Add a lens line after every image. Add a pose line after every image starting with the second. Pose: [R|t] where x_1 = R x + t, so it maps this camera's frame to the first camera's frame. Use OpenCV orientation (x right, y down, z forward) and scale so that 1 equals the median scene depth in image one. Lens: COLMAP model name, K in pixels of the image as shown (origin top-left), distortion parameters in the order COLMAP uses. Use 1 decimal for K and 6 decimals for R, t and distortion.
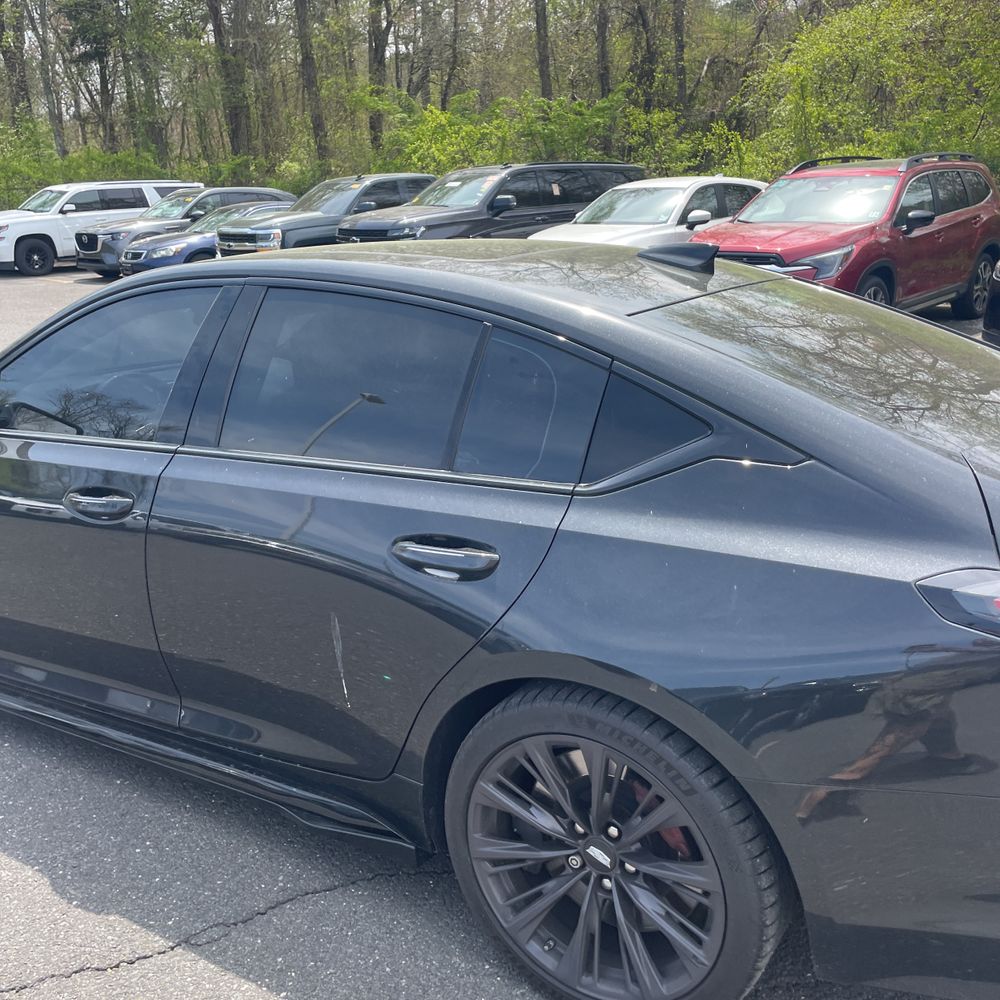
lens RADIAL K [[1013.0, 0, 492.2], [0, 1013.0, 496.6], [0, 0, 1]] dist [0.023892, 0.000000]
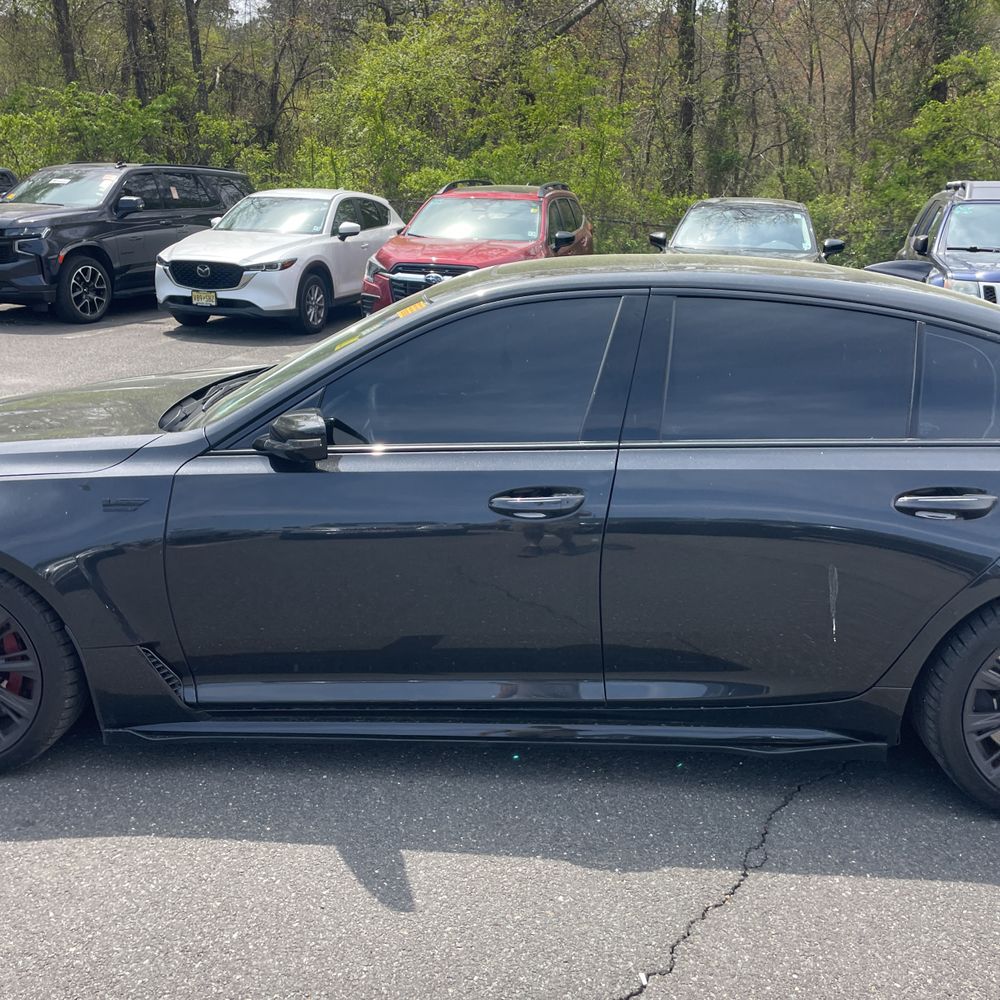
lens RADIAL K [[1013.0, 0, 491.5], [0, 1013.0, 492.1], [0, 0, 1]] dist [0.023892, 0.000000]
pose [[0.875412, -0.089432, 0.475033, -1.048392], [0.095119, 0.995392, 0.012108, -0.022576], [-0.473927, 0.034585, 0.879885, 0.117528]]
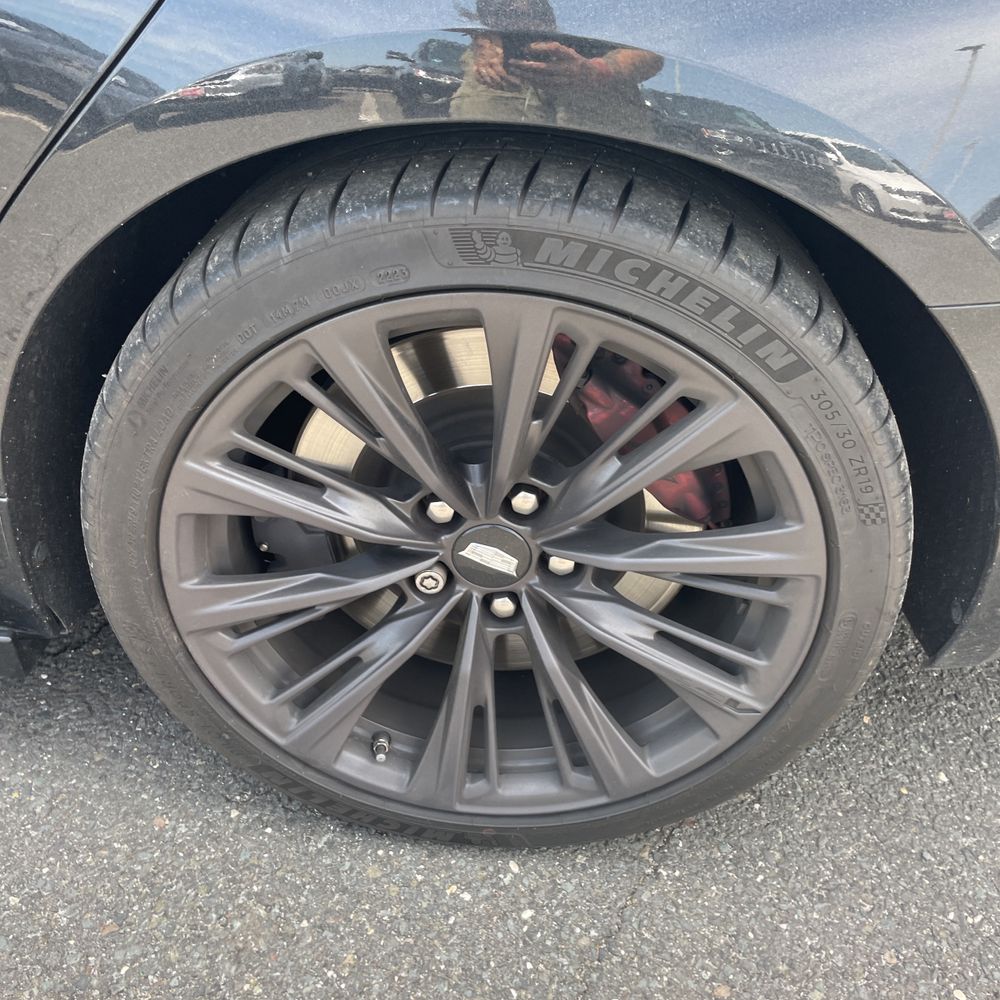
lens RADIAL K [[1013.0, 0, 504.2], [0, 1013.0, 483.0], [0, 0, 1]] dist [0.023892, 0.000000]
pose [[0.862684, -0.224412, 0.453229, -0.075679], [0.057420, 0.933829, 0.353082, 0.142086], [-0.502474, -0.278573, 0.818485, 0.554131]]
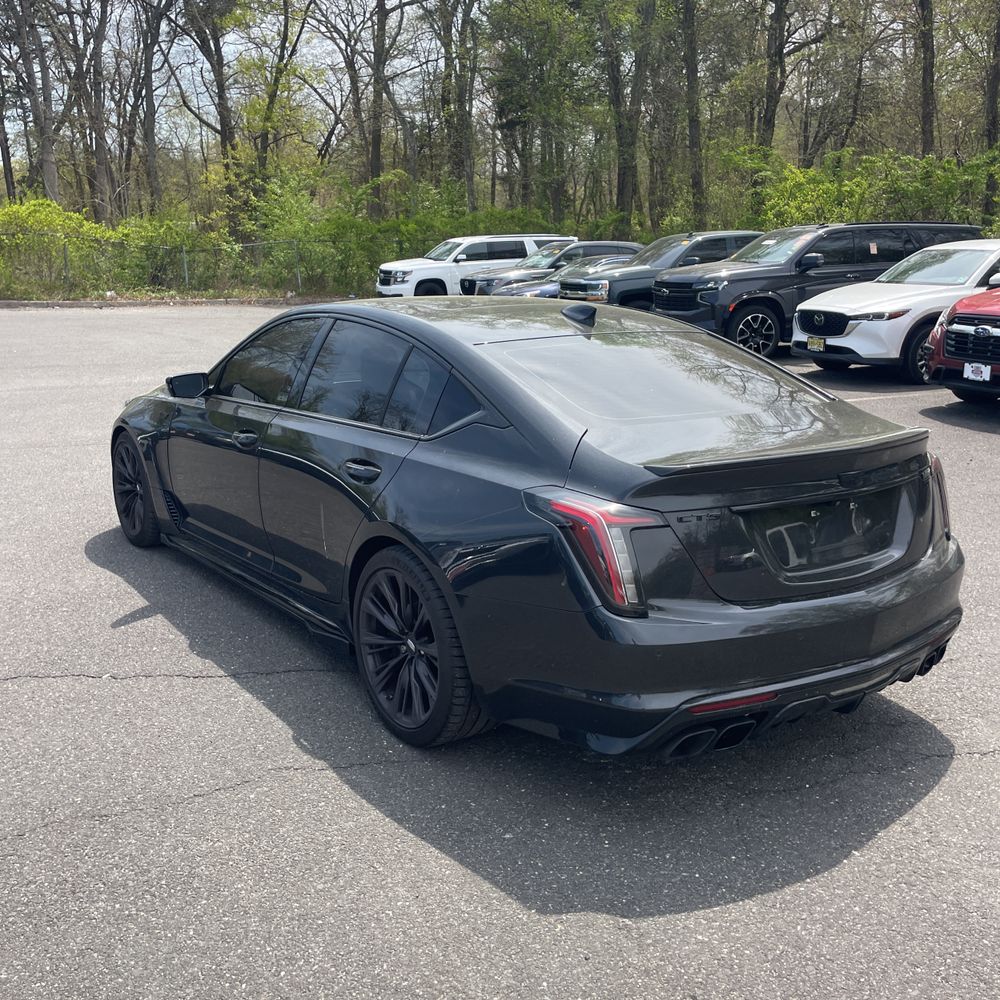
lens RADIAL K [[1013.0, 0, 494.6], [0, 1013.0, 504.5], [0, 0, 1]] dist [0.023892, 0.000000]
pose [[0.924834, 0.108530, -0.364559, 0.747603], [-0.122232, 0.992394, -0.014646, 0.104172], [0.360197, 0.058106, 0.931065, -0.526817]]
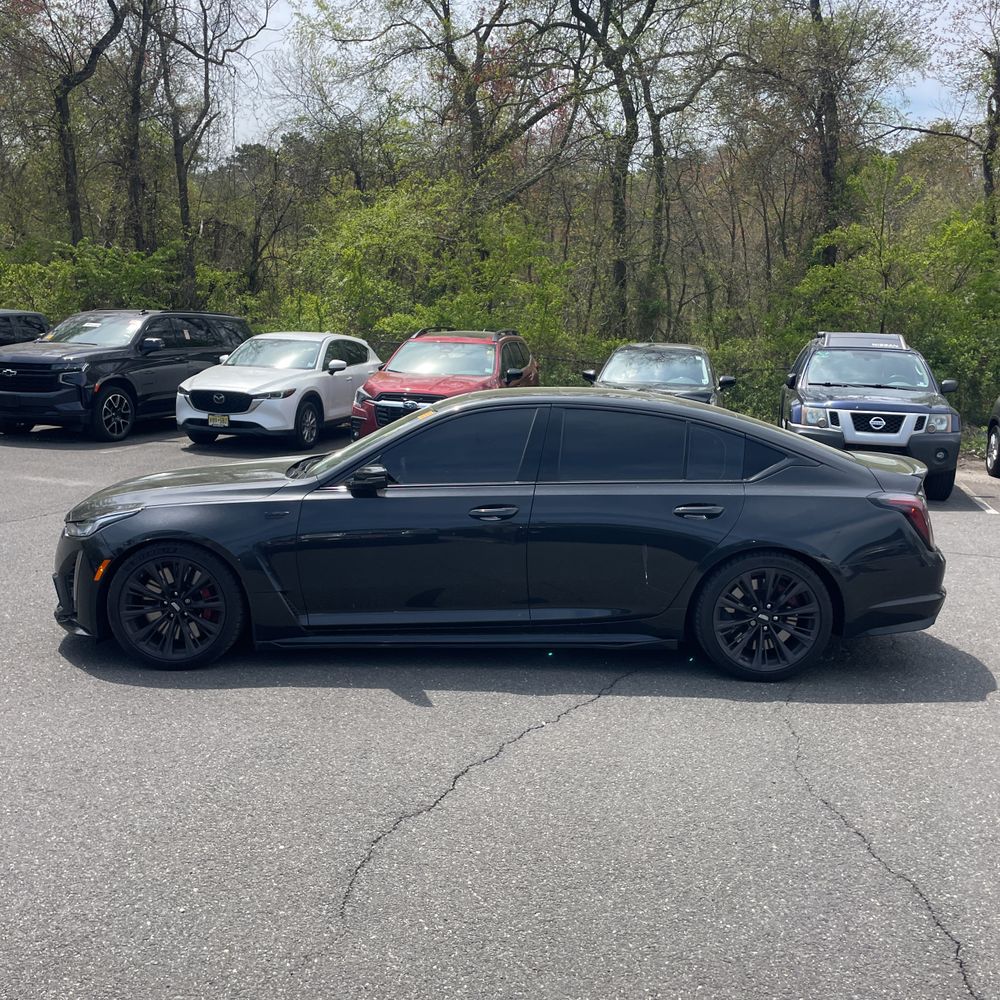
lens RADIAL K [[1013.0, 0, 497.1], [0, 1013.0, 506.4], [0, 0, 1]] dist [0.023892, 0.000000]
pose [[0.851156, -0.036751, 0.523625, -1.632437], [0.100945, 0.990387, -0.094575, 0.214423], [-0.515116, 0.133355, 0.846683, -0.813141]]
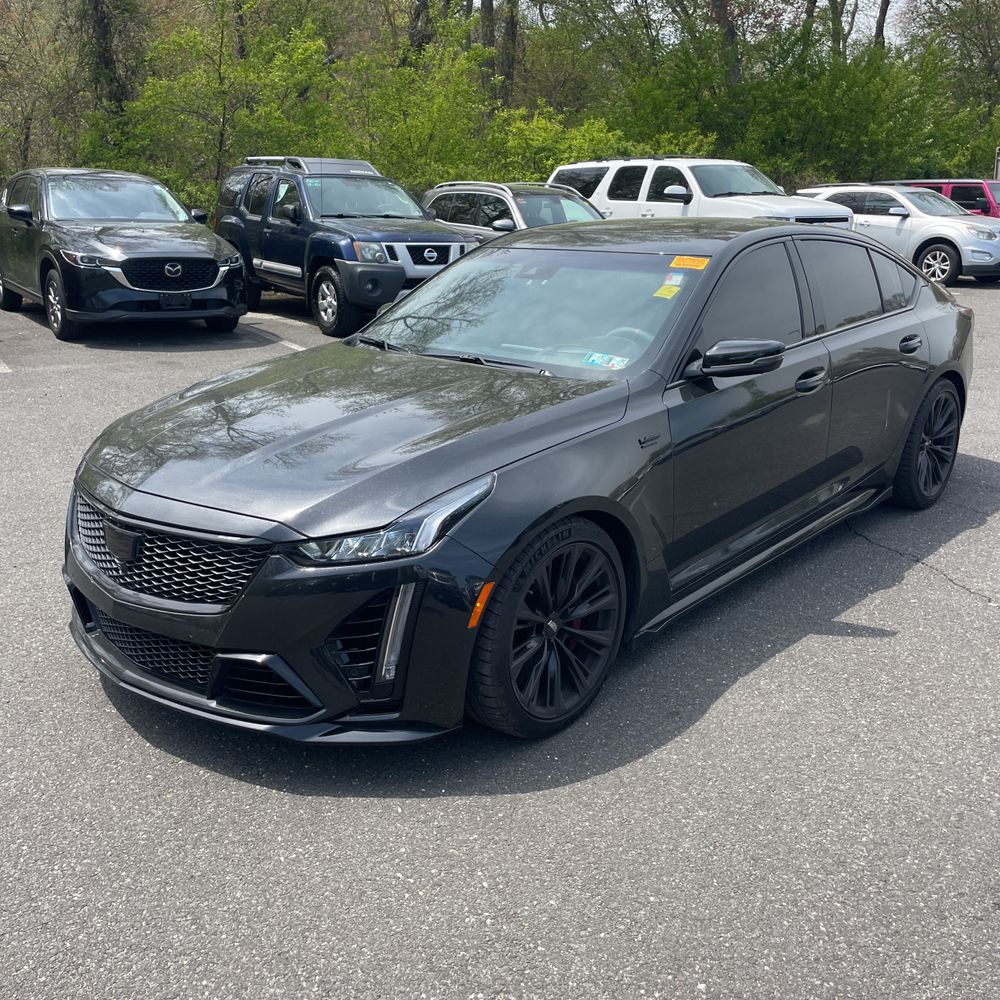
lens RADIAL K [[1013.0, 0, 506.2], [0, 1013.0, 500.3], [0, 0, 1]] dist [0.023892, 0.000000]
pose [[0.160085, -0.258143, 0.952751, -2.311296], [0.257419, 0.942719, 0.212172, -0.317505], [-0.952947, 0.211290, 0.217366, 1.300125]]
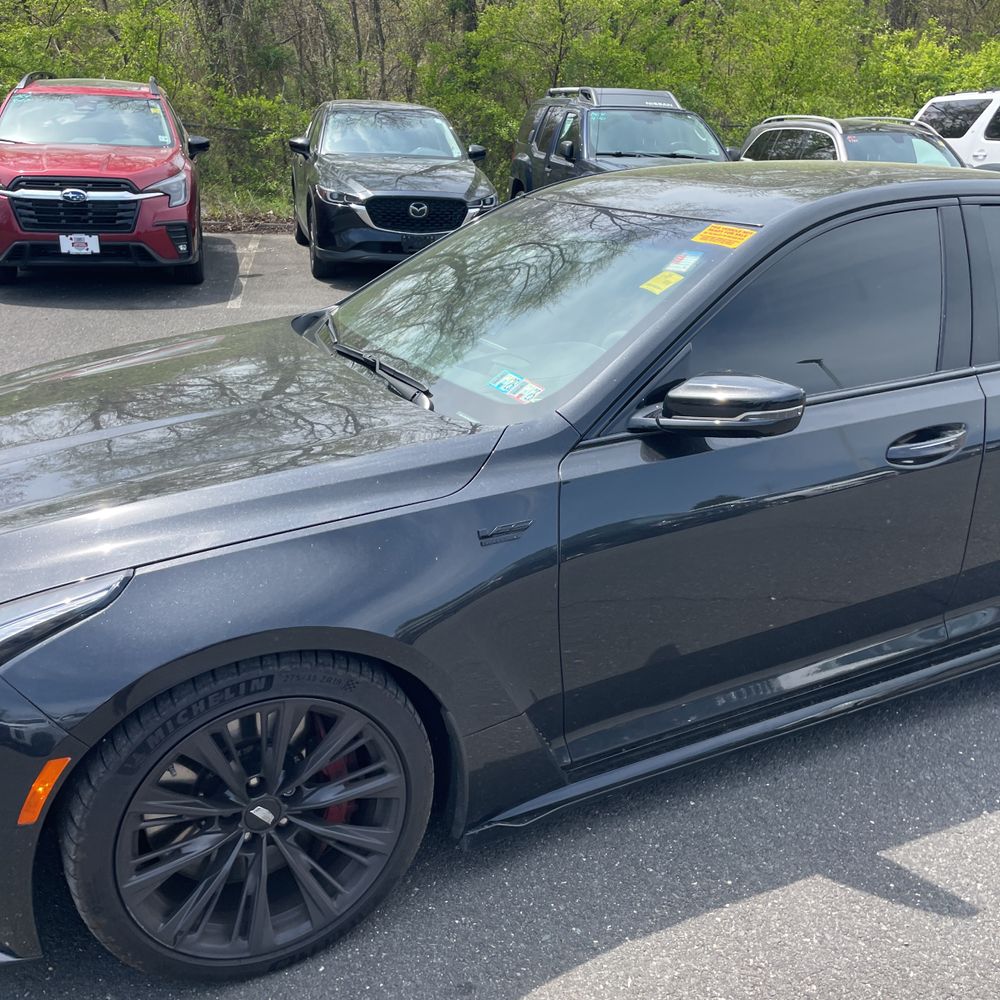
lens RADIAL K [[1013.0, 0, 505.4], [0, 1013.0, 509.0], [0, 0, 1]] dist [0.023892, 0.000000]
pose [[0.518348, -0.266306, 0.812648, -1.570859], [0.201215, 0.961578, 0.186765, -0.220758], [-0.831161, 0.066707, 0.552016, 0.910538]]
